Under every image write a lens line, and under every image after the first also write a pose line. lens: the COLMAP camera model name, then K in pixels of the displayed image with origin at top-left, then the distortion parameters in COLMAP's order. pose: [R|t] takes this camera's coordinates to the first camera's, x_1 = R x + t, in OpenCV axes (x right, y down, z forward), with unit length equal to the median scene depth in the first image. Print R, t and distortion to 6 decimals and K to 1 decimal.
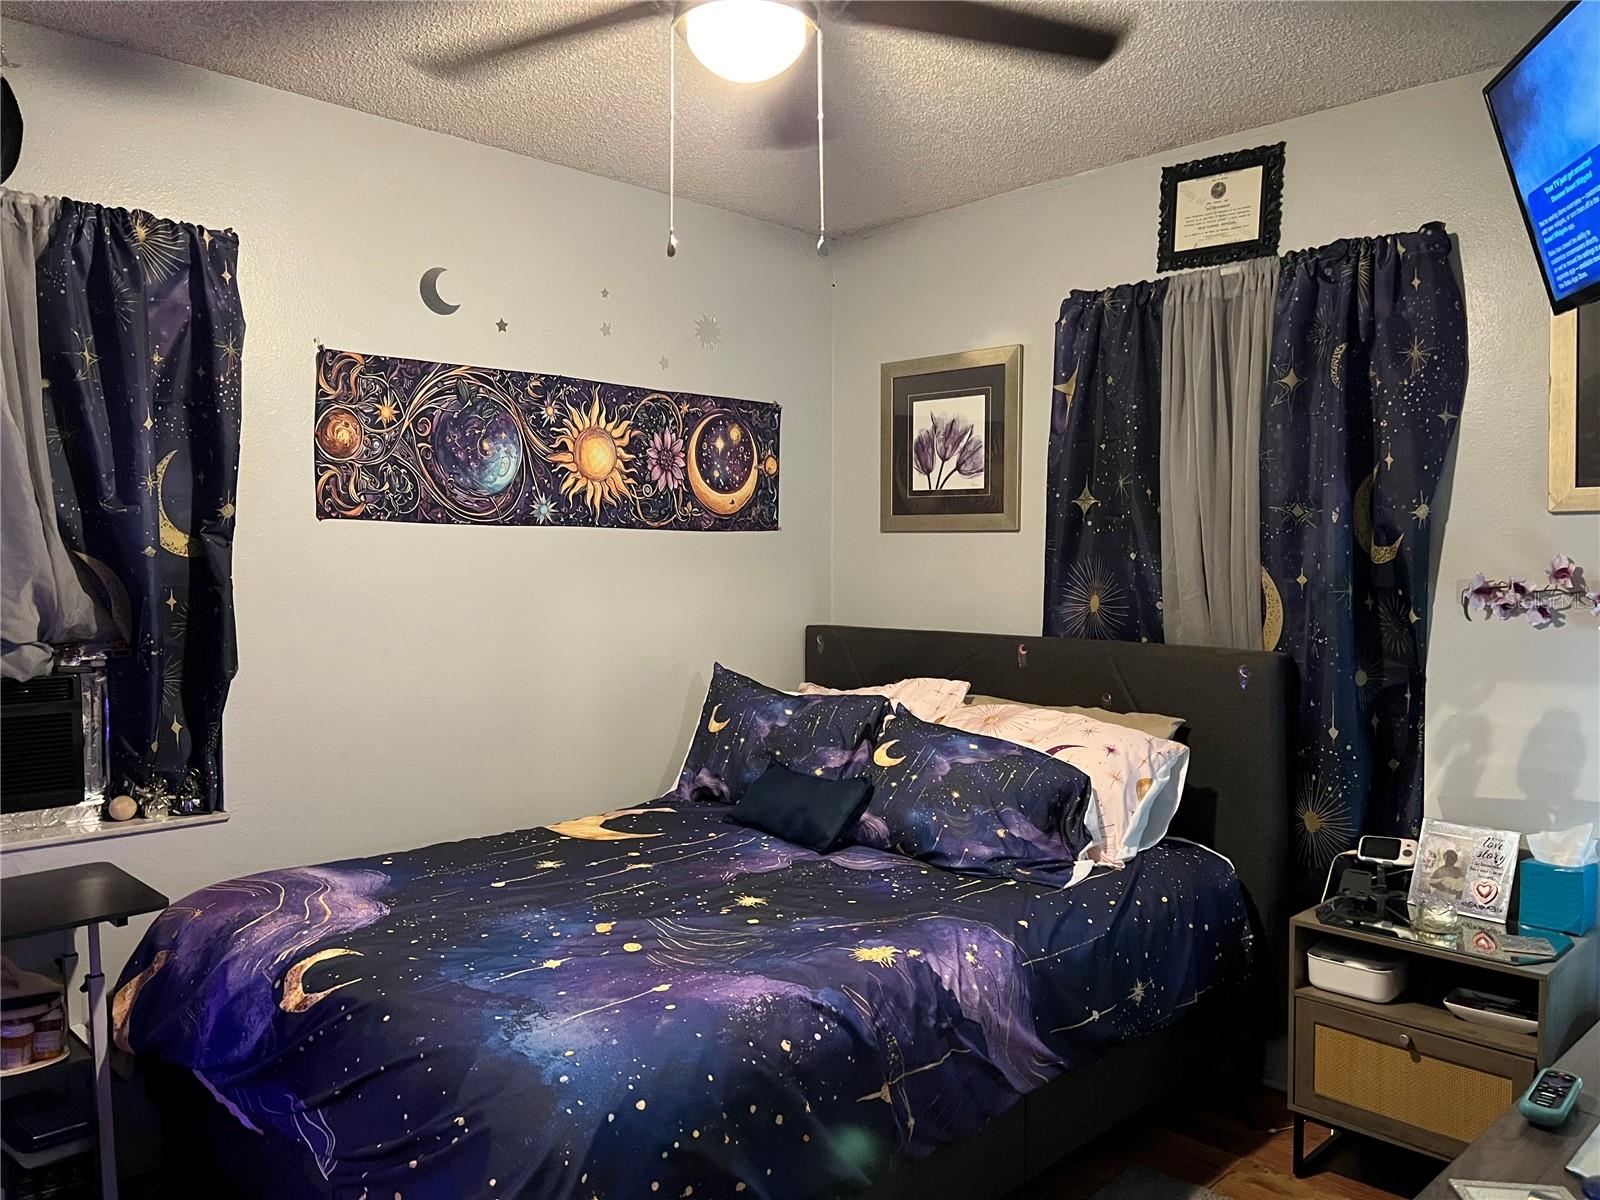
lens RADIAL K [[1233.1, 0, 800.0], [0, 1233.1, 600.0], [0, 0, 1]] dist [0.029853, -0.001130]
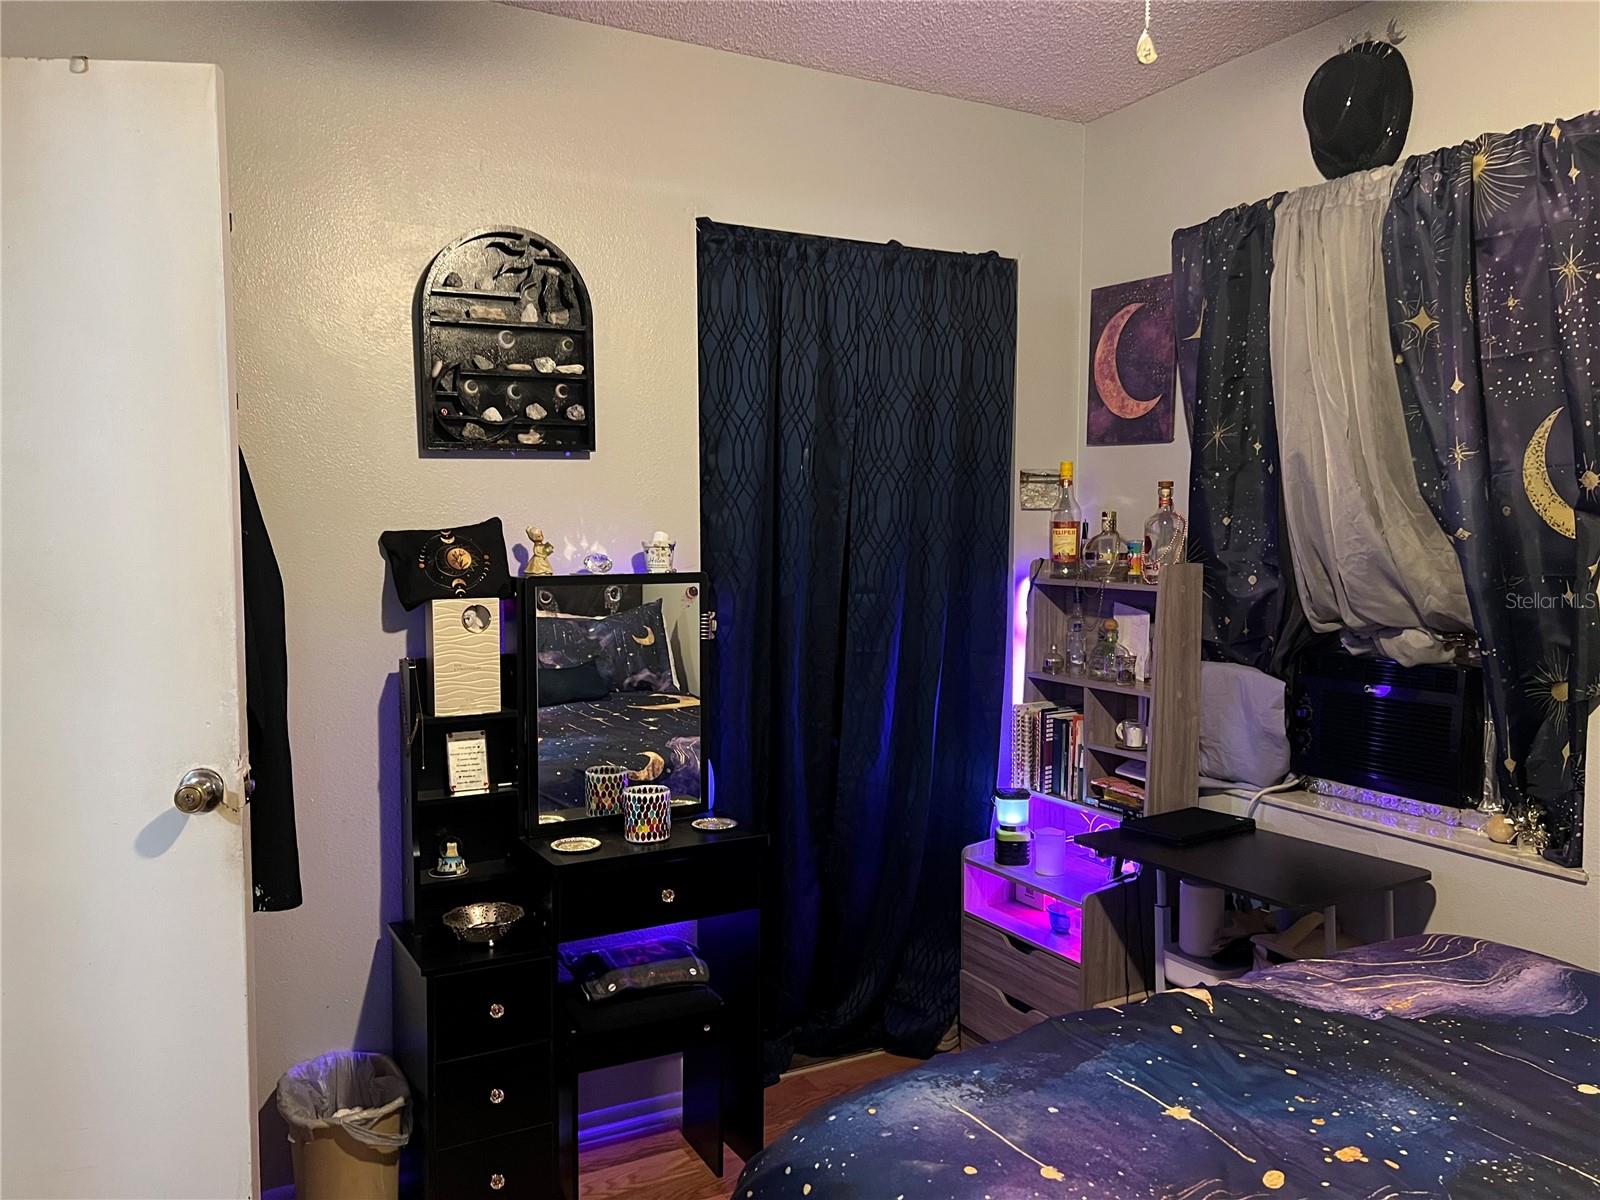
lens RADIAL K [[1233.1, 0, 800.0], [0, 1233.1, 600.0], [0, 0, 1]] dist [0.029853, -0.001130]
pose [[-0.292438, 0.054438, -0.954734, 0.501560], [-0.034030, 0.997154, 0.067281, -0.040557], [0.955679, 0.052165, -0.289753, 0.920782]]
